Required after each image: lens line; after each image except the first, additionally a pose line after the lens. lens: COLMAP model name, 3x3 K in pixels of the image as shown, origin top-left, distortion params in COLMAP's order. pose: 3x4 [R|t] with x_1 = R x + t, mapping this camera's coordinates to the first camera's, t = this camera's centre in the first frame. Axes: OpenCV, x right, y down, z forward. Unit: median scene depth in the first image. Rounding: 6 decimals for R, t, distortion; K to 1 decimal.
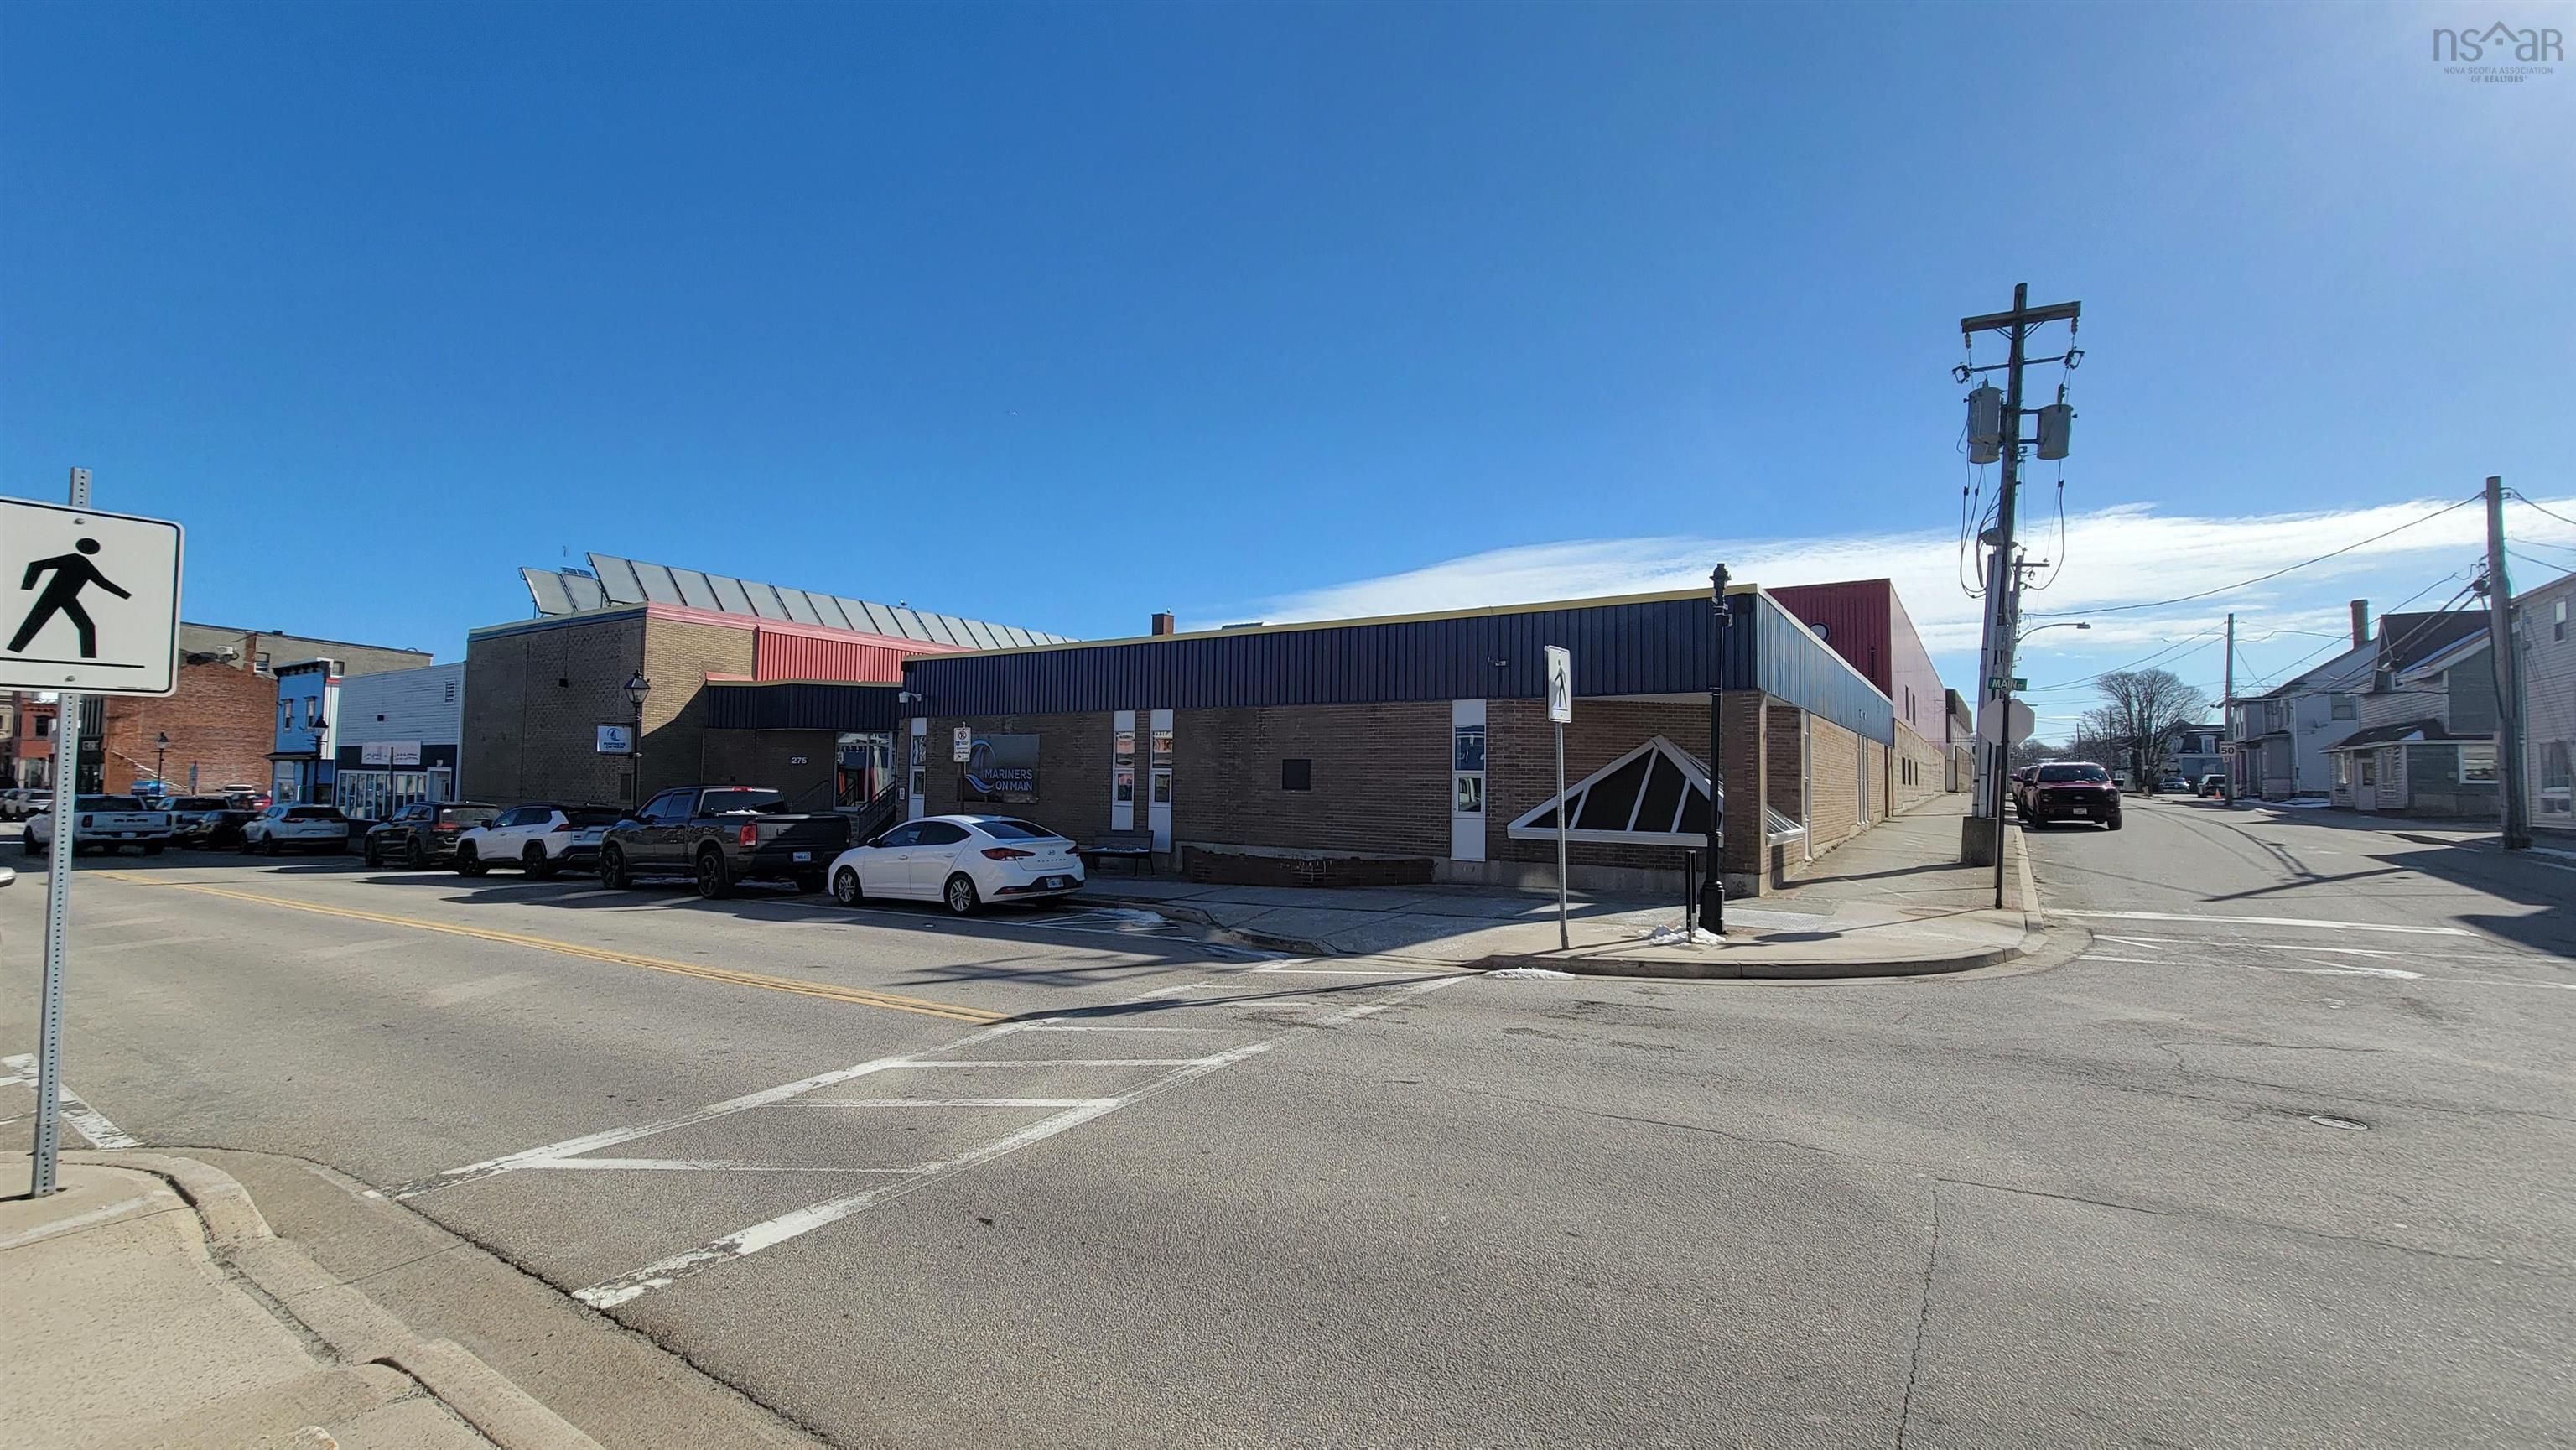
lens RADIAL K [[1042.9, 0, 1296.1], [0, 1042.9, 724.6], [0, 0, 1]] dist [-0.003950, 0.000539]
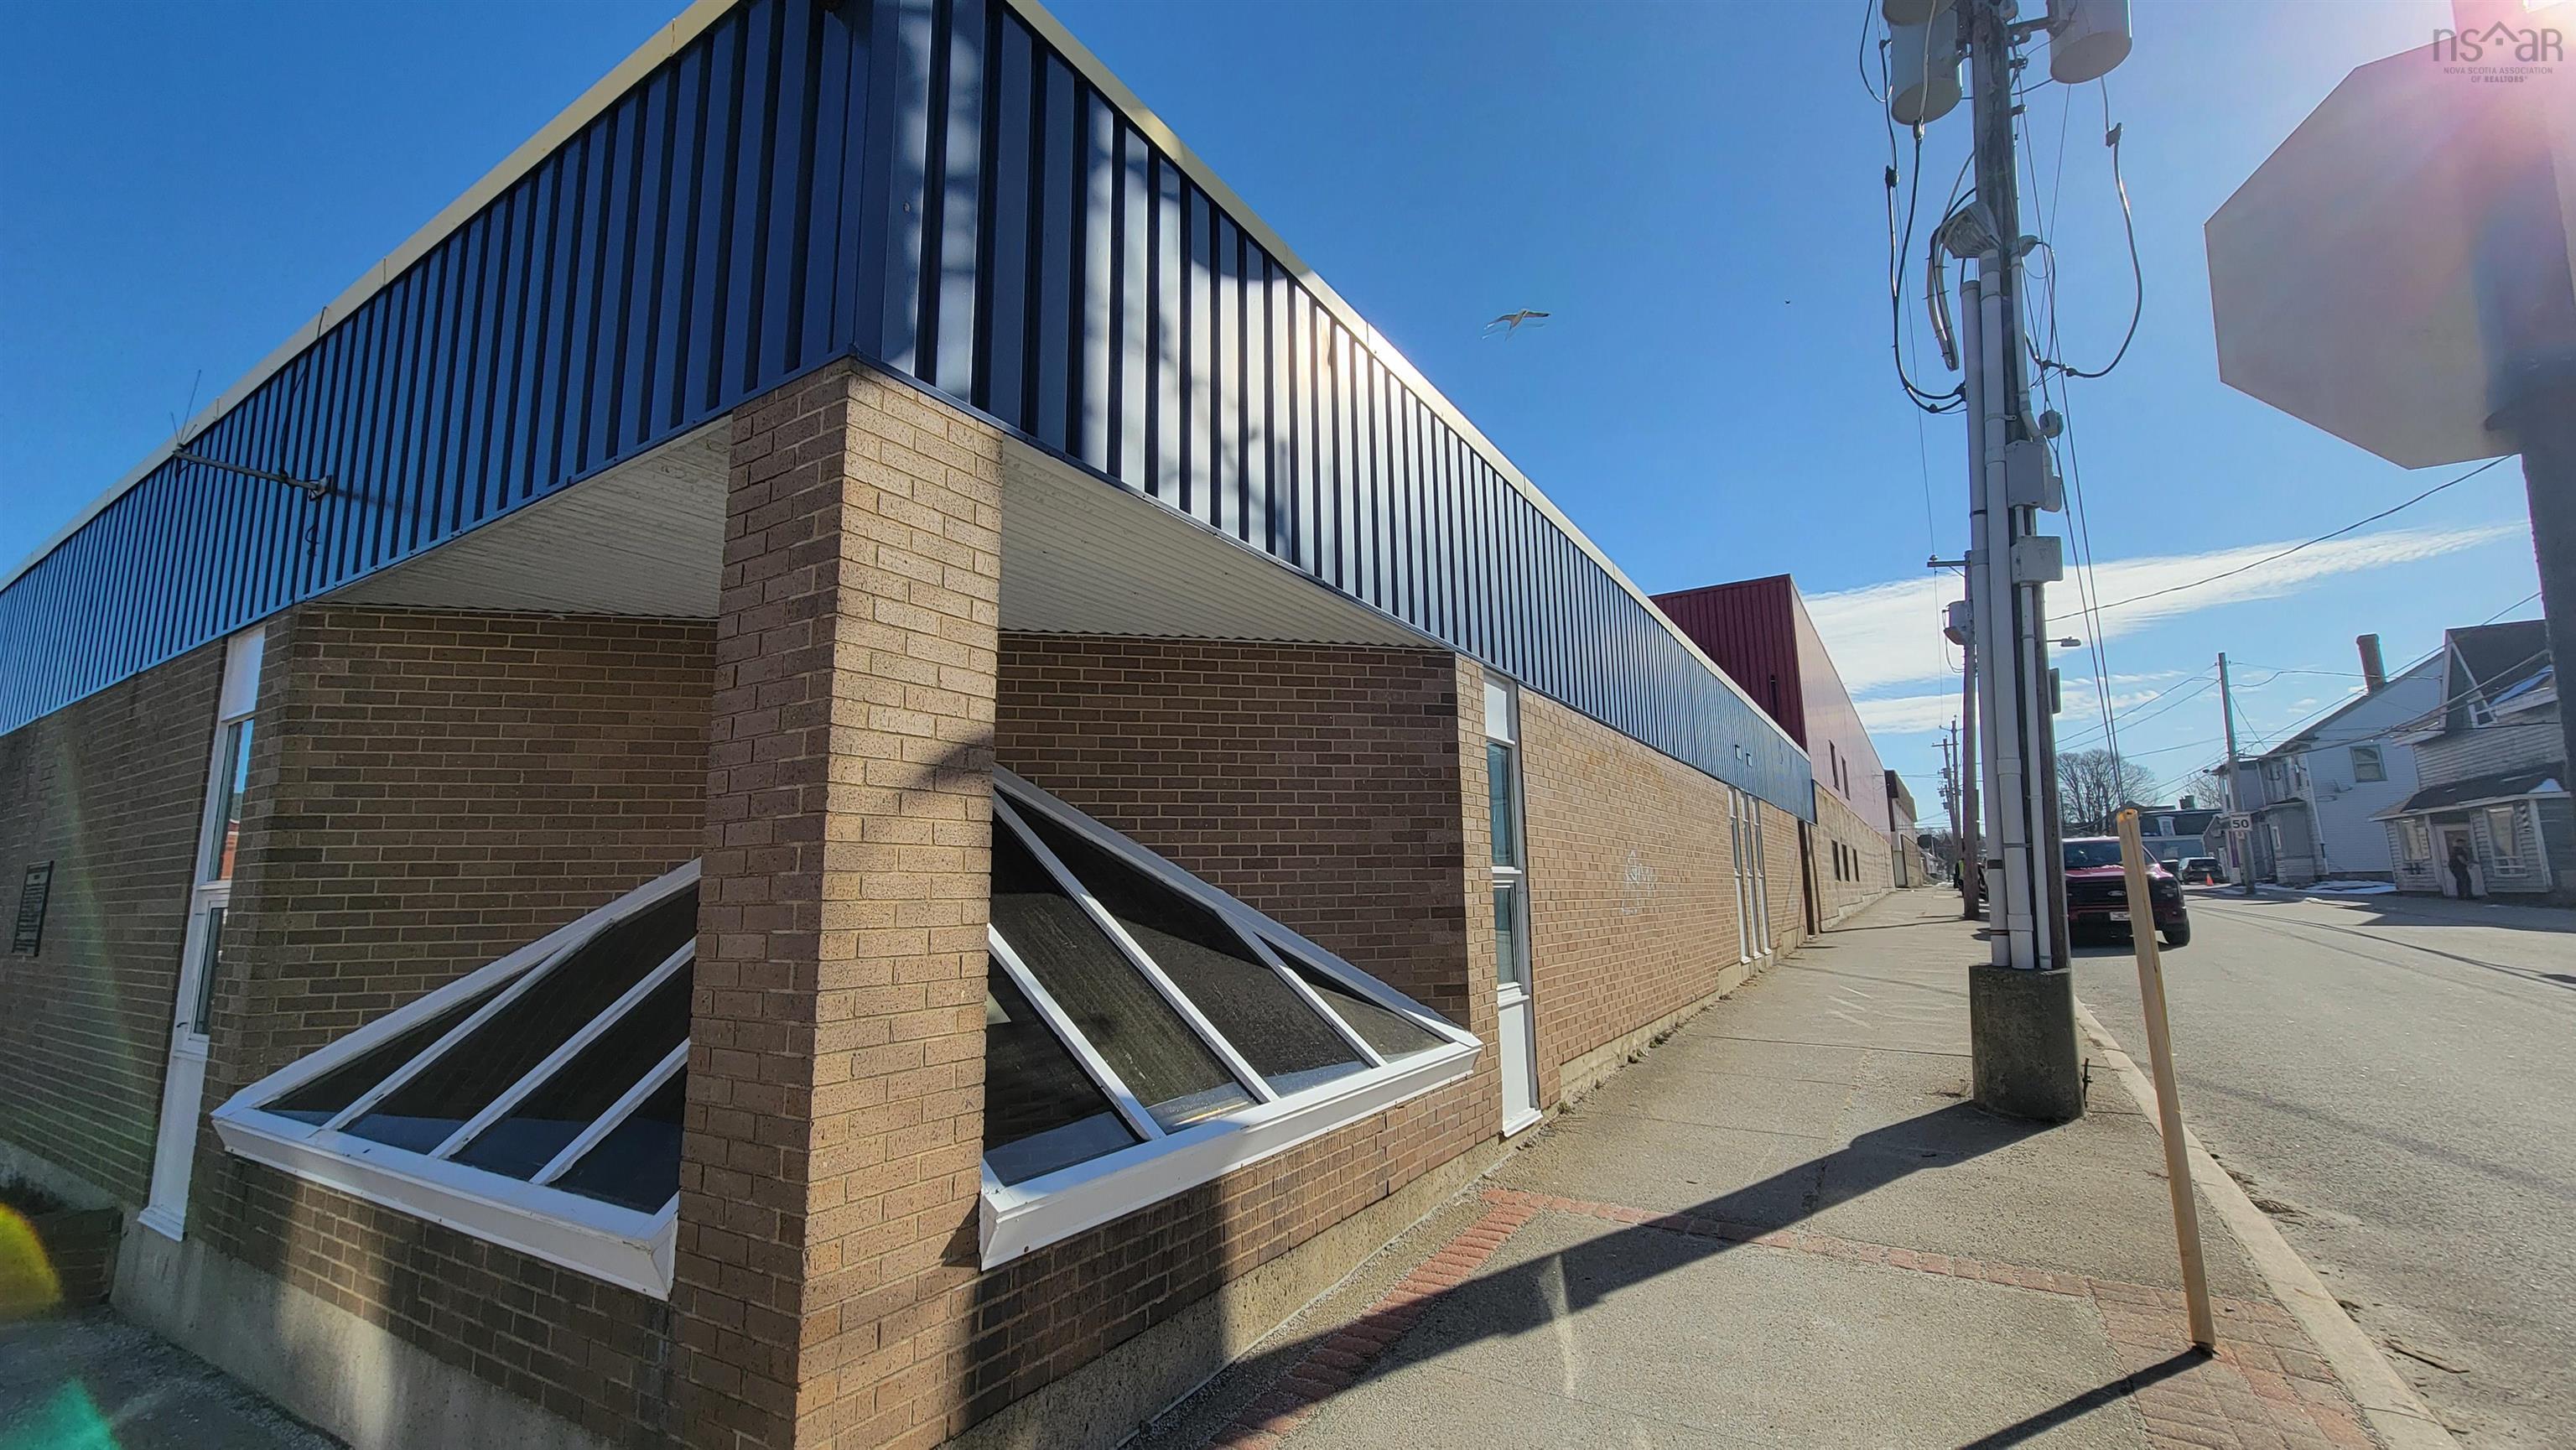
lens RADIAL K [[1042.9, 0, 1296.1], [0, 1042.9, 724.6], [0, 0, 1]] dist [-0.003950, 0.000539]
pose [[0.998588, -0.025934, 0.046369, 0.236691], [0.030875, 0.993537, -0.109226, 0.022636], [-0.043237, 0.110503, 0.992935, 0.386530]]
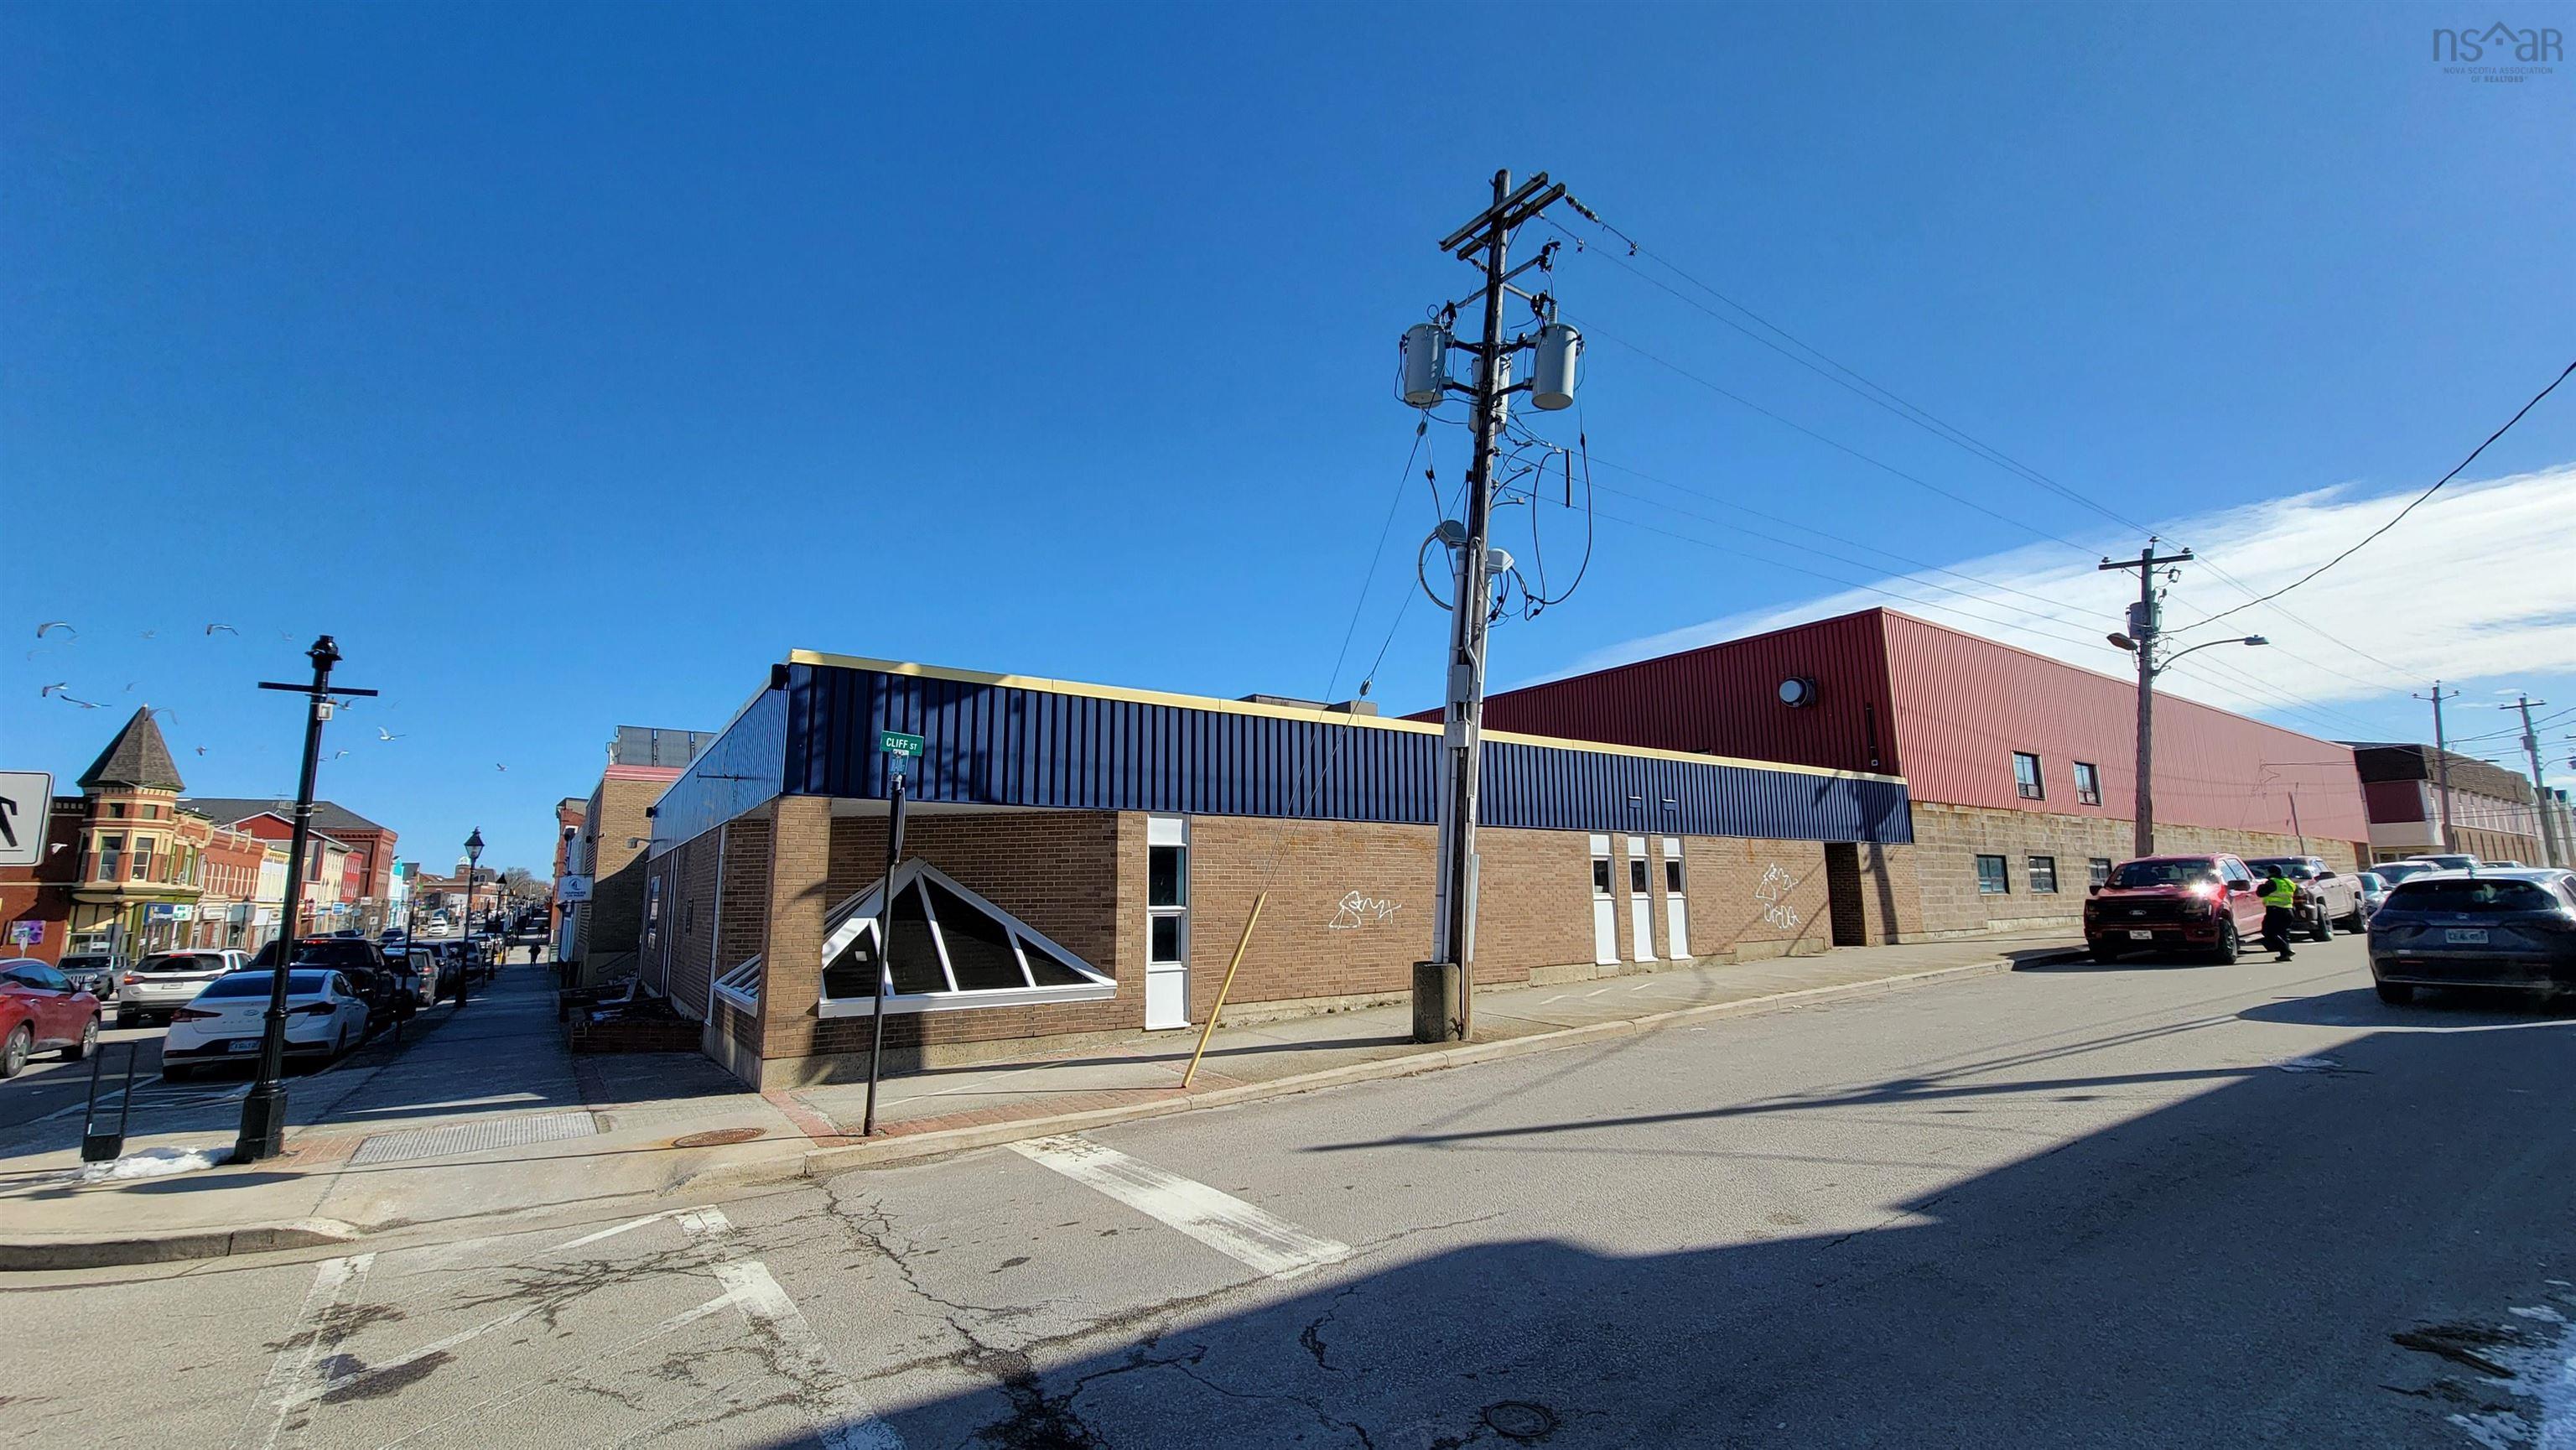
lens RADIAL K [[1042.9, 0, 1296.1], [0, 1042.9, 724.6], [0, 0, 1]] dist [-0.003950, 0.000539]
pose [[0.930850, -0.086613, -0.354989, 0.483283], [0.045789, 0.991492, -0.121846, 0.010498], [0.362522, 0.097166, 0.926896, 0.212114]]
